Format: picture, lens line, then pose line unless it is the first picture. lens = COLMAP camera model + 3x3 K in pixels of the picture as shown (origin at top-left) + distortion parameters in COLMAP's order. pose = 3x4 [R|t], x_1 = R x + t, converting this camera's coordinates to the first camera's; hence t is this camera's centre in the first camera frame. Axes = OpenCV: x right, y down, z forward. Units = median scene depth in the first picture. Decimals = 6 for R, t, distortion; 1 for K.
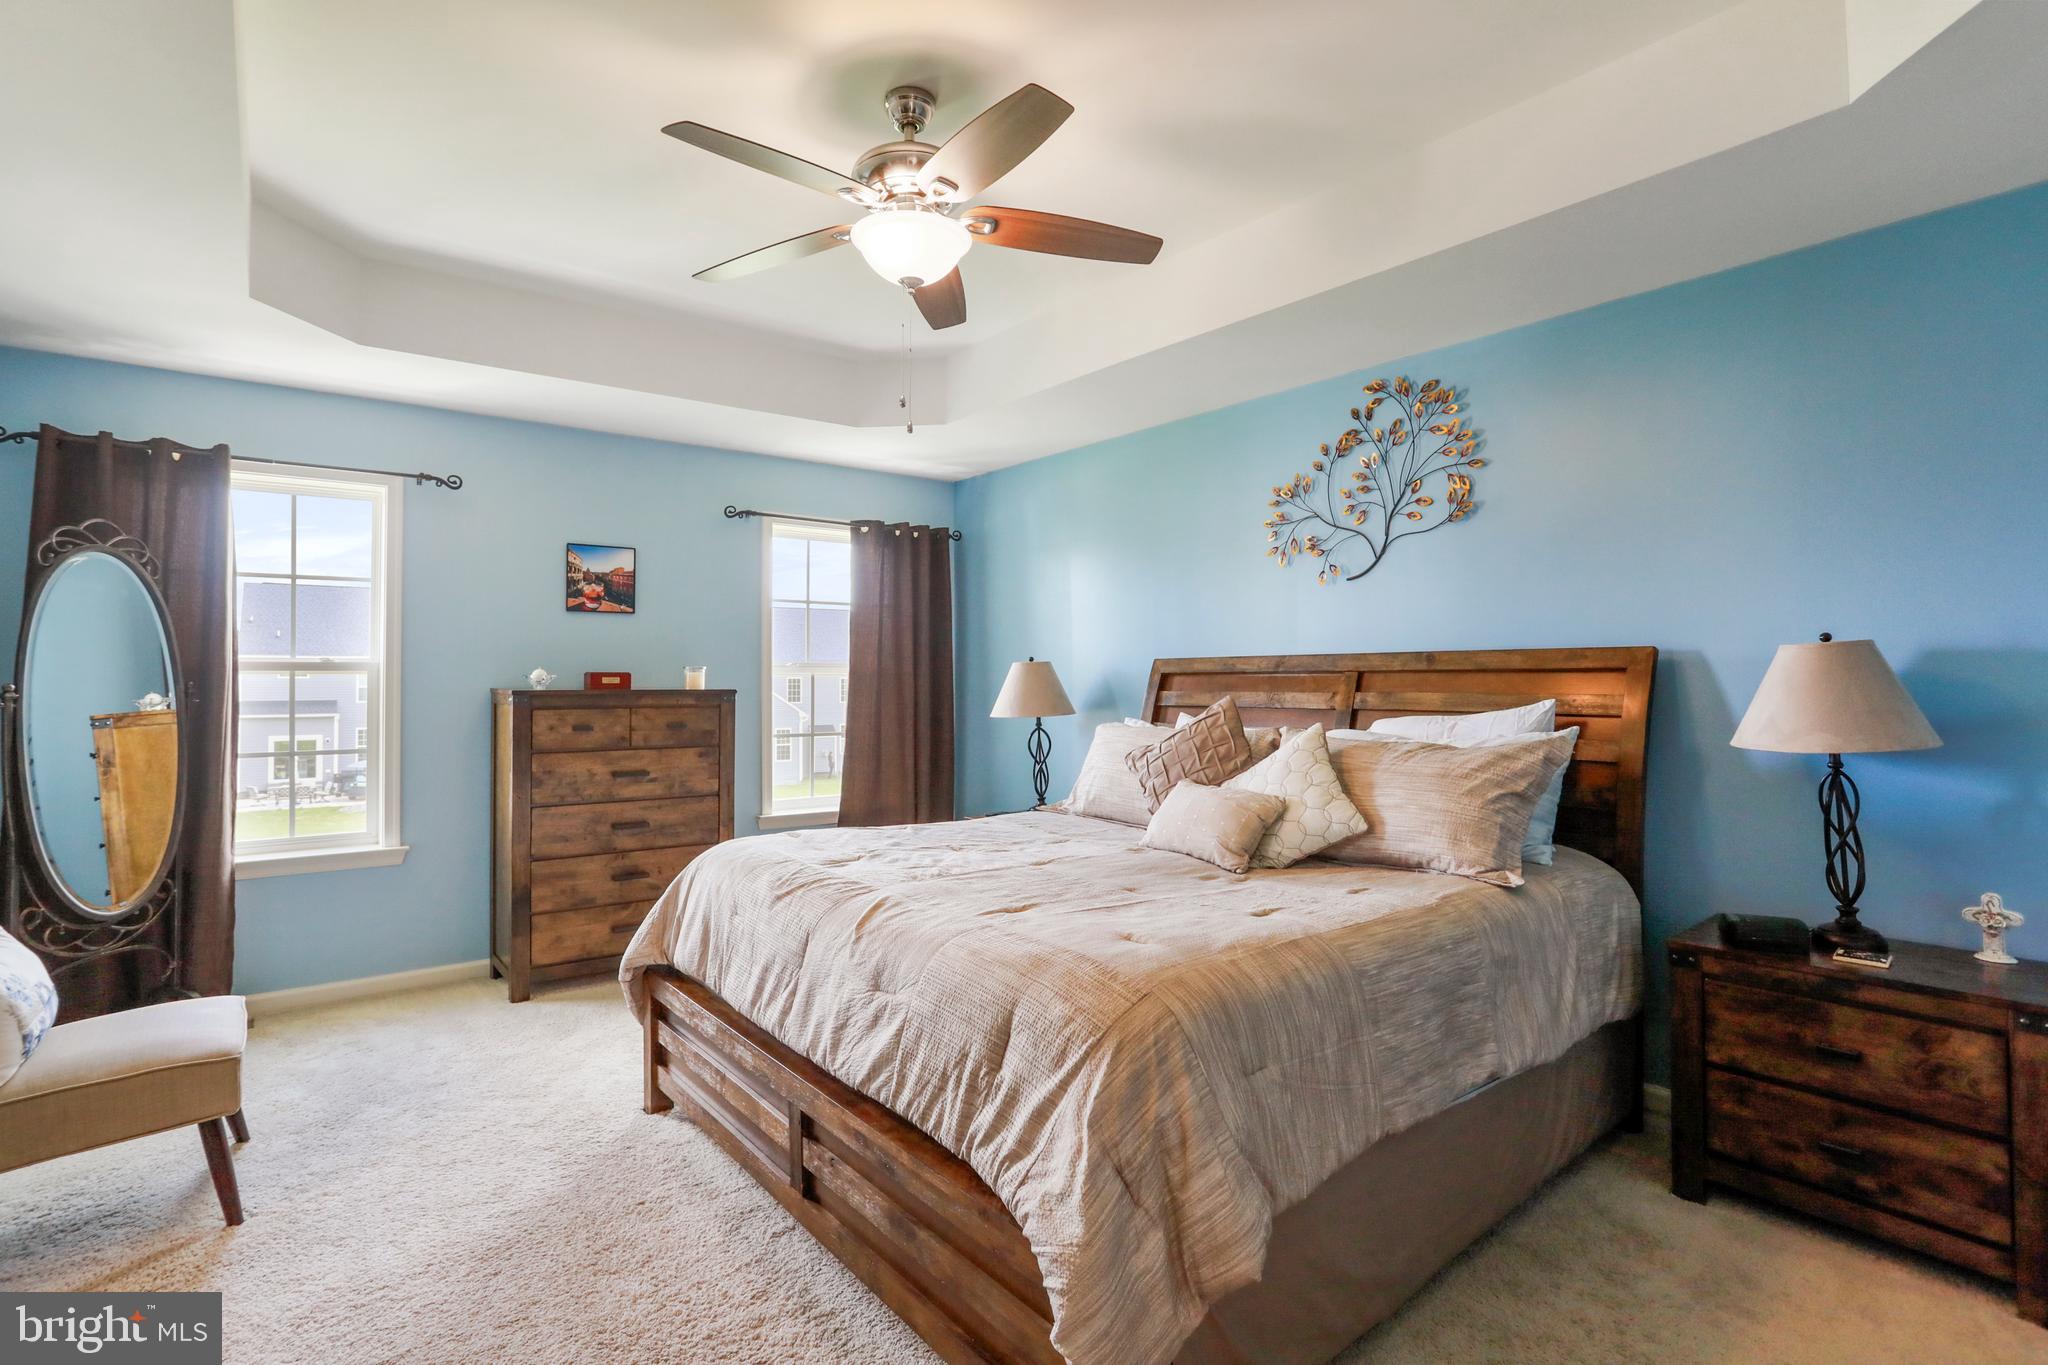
lens RADIAL K [[1005.0, 0, 1020.9], [0, 1005.0, 675.7], [0, 0, 1]] dist [-0.053906, 0.026095]
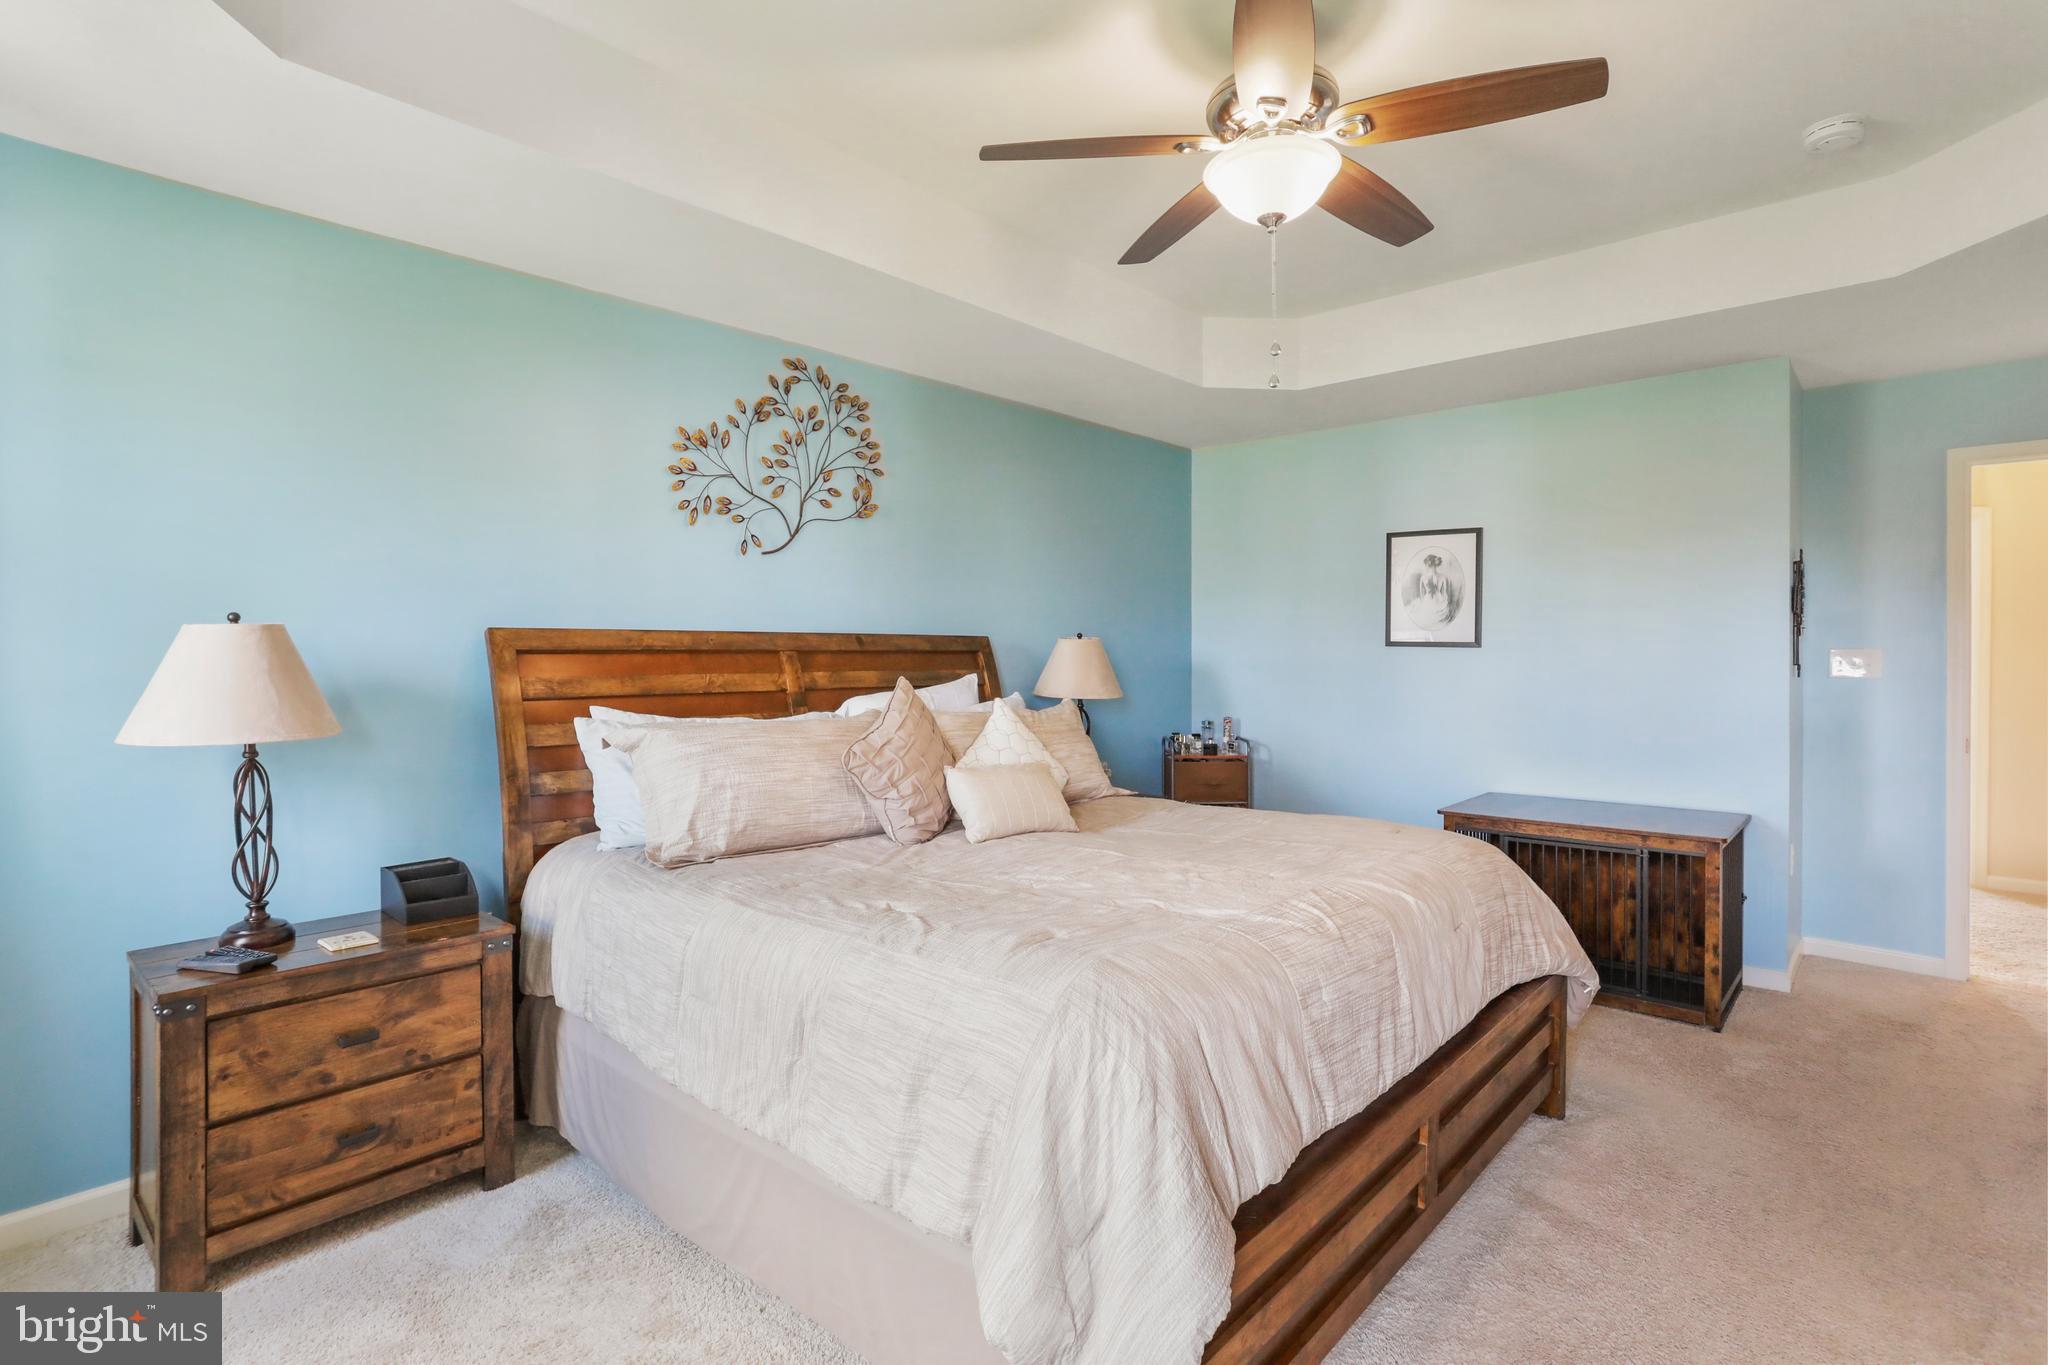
lens RADIAL K [[1005.0, 0, 1020.8], [0, 1005.0, 668.9], [0, 0, 1]] dist [-0.053906, 0.026095]
pose [[-0.159421, -0.005016, 0.987198, -0.657887], [0.001582, 0.999985, 0.005336, 0.008377], [-0.987209, 0.002413, -0.159411, 0.932618]]
